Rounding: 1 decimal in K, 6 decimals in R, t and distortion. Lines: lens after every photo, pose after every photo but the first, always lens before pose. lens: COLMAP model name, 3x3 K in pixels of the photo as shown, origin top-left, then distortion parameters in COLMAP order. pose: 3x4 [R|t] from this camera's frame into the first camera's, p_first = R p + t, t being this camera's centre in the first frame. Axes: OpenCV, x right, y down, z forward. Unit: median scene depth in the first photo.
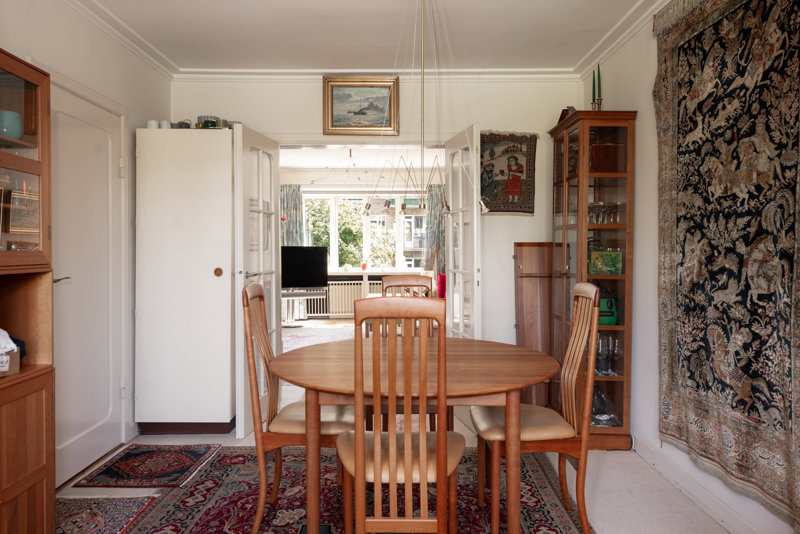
lens RADIAL K [[564.8, 0, 397.0], [0, 564.8, 259.3], [0, 0, 1]] dist [0.009535, 0.001702]
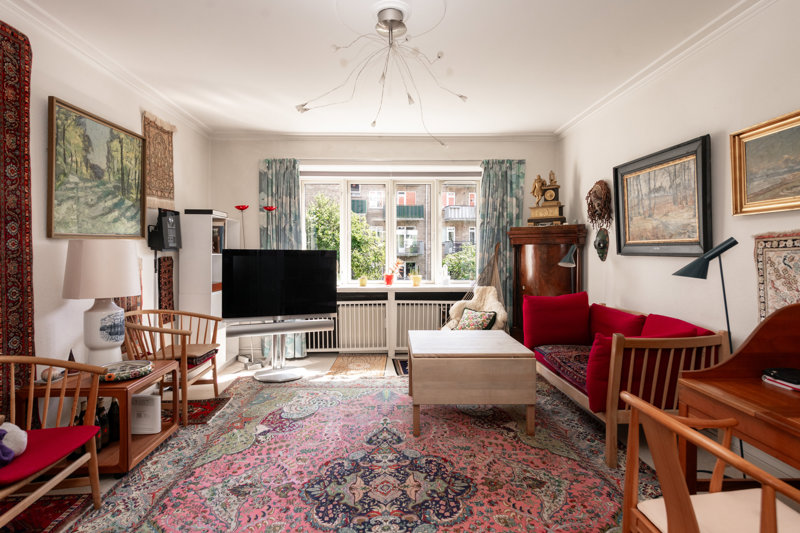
lens RADIAL K [[414.3, 0, 390.1], [0, 414.3, 258.2], [0, 0, 1]] dist [0.005498, -0.003730]
pose [[0.999944, 0.001485, 0.010435, -0.062921], [-0.001404, 0.999969, -0.007792, -0.009346], [-0.010446, 0.007777, 0.999915, 0.495043]]
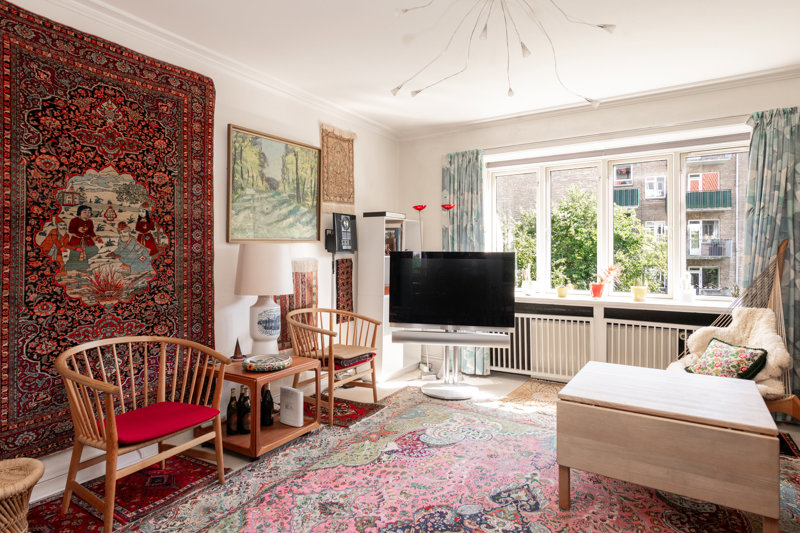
lens RADIAL K [[446.9, 0, 384.9], [0, 446.9, 251.8], [0, 0, 1]] dist [0.006896, -0.001855]
pose [[0.834314, -0.000833, -0.551290, 0.007810], [-0.014200, 0.999635, -0.022999, -0.010782], [0.551107, 0.027017, 0.833997, 0.543161]]
